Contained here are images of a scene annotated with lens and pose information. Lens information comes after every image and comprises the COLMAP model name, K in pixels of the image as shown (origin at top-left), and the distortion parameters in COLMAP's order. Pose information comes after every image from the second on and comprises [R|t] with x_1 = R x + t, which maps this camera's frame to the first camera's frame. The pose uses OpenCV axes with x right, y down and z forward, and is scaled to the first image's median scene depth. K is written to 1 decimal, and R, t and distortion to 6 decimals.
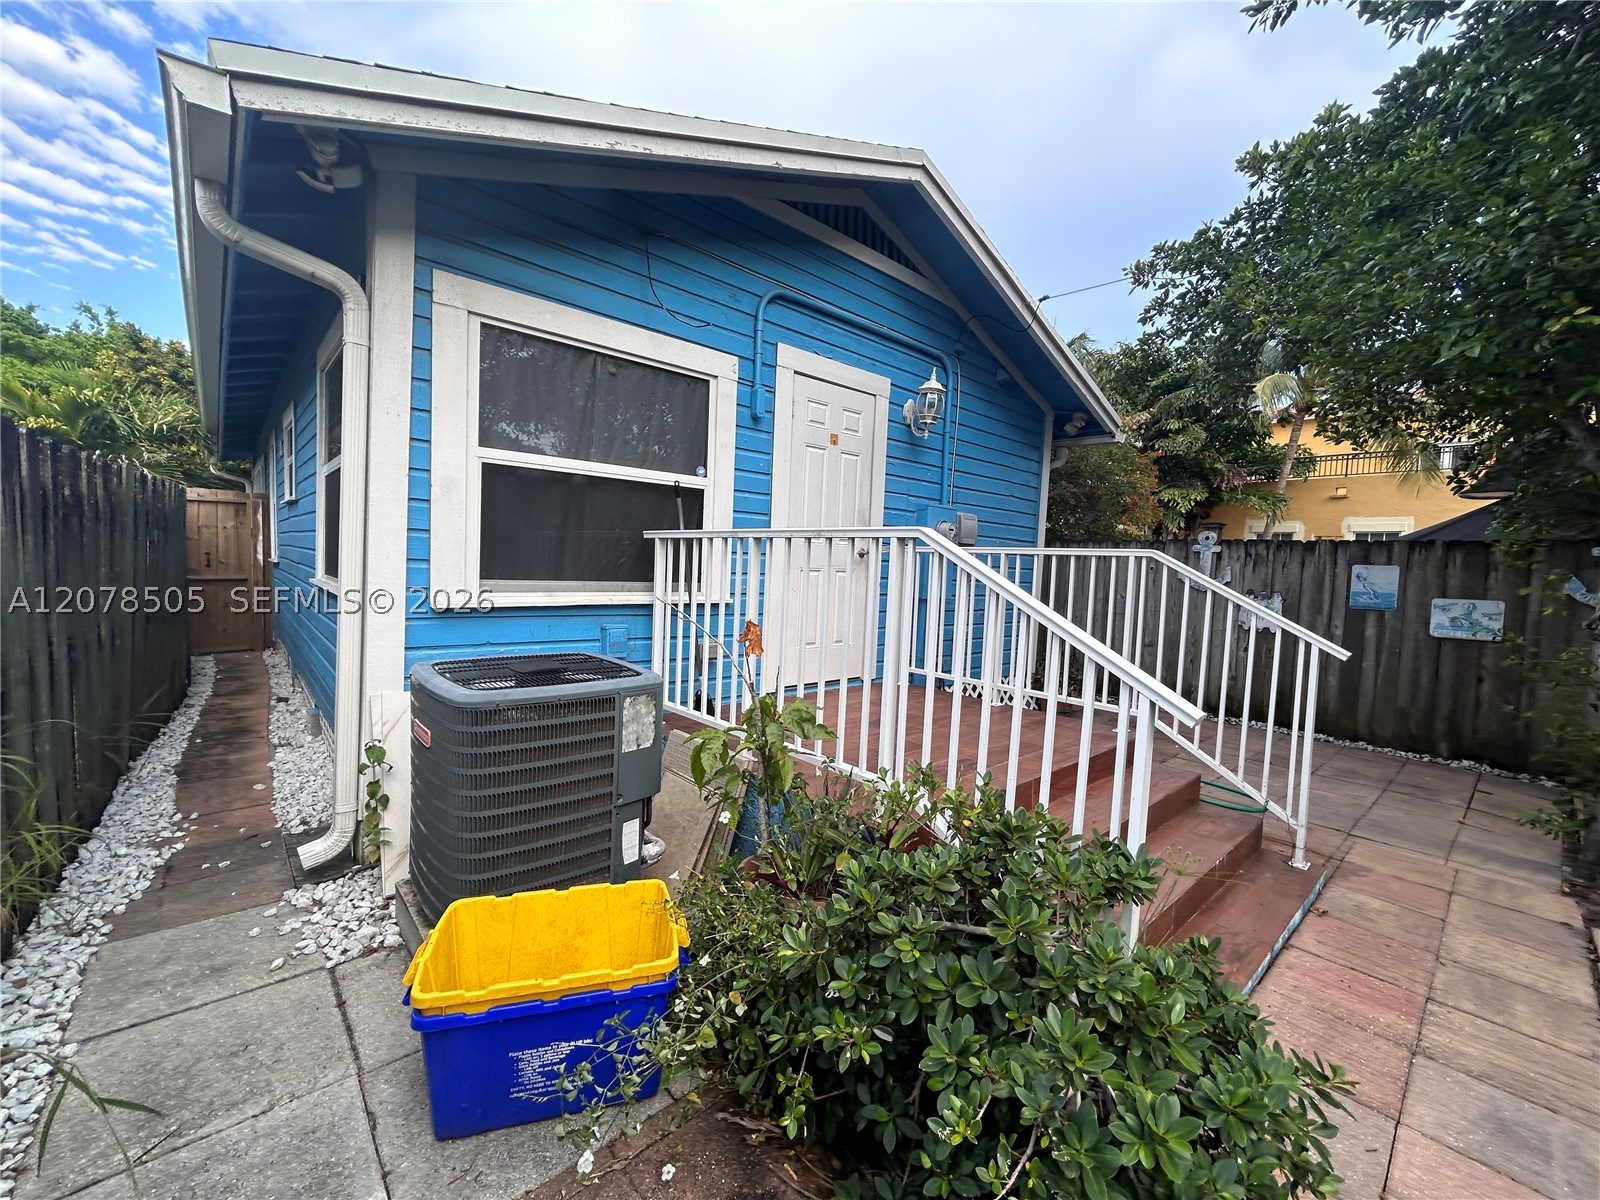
lens RADIAL K [[650.9, 0, 800.0], [0, 650.9, 600.0], [0, 0, 1]] dist [-0.007141, 0.004630]
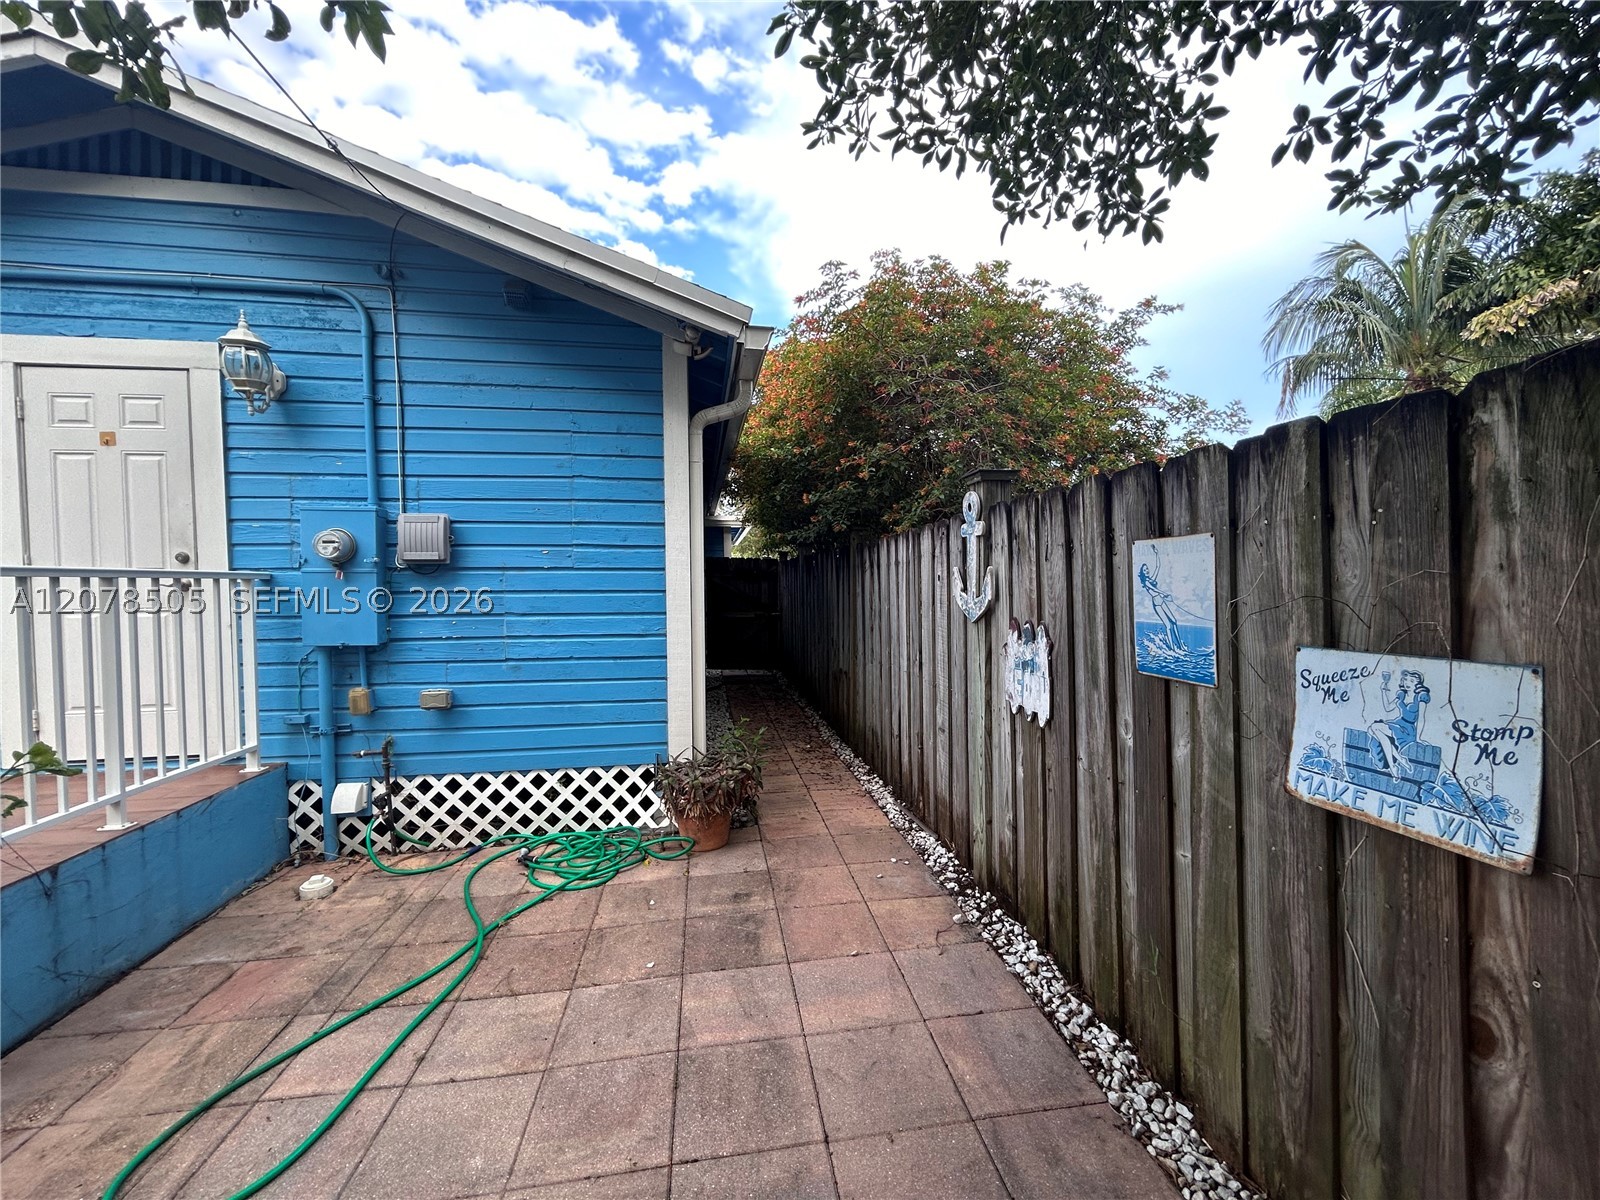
lens RADIAL K [[644.2, 0, 800.4], [0, 644.2, 603.1], [0, 0, 1]] dist [-0.016025, 0.002976]
pose [[0.844135, -0.032164, -0.535165, 1.212613], [0.012018, 0.999083, -0.041090, -0.015597], [0.535996, 0.028254, 0.843747, 0.873513]]
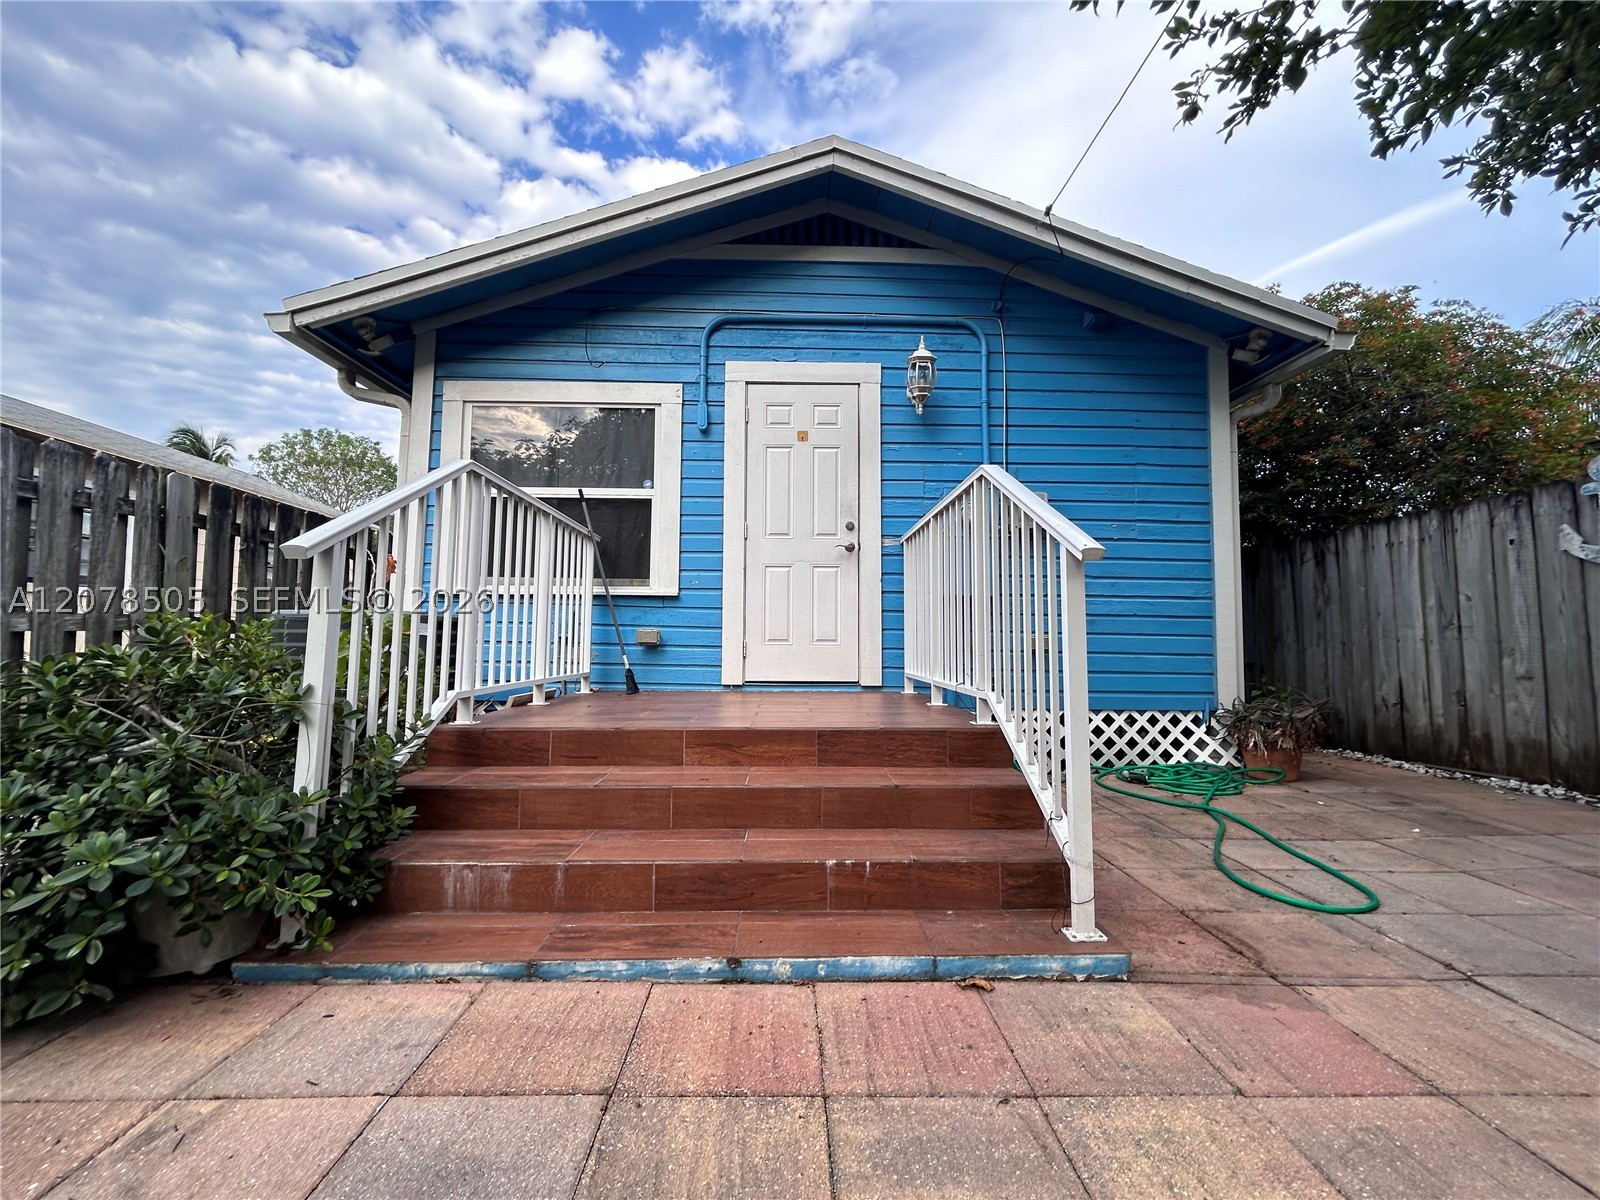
lens RADIAL K [[650.9, 0, 800.0], [0, 650.9, 600.0], [0, 0, 1]] dist [-0.007141, 0.004630]
pose [[0.760549, -0.077284, -0.644665, 0.727288], [-0.014270, 0.990661, -0.135598, 0.150216], [0.649124, 0.112328, 0.752343, 0.290378]]
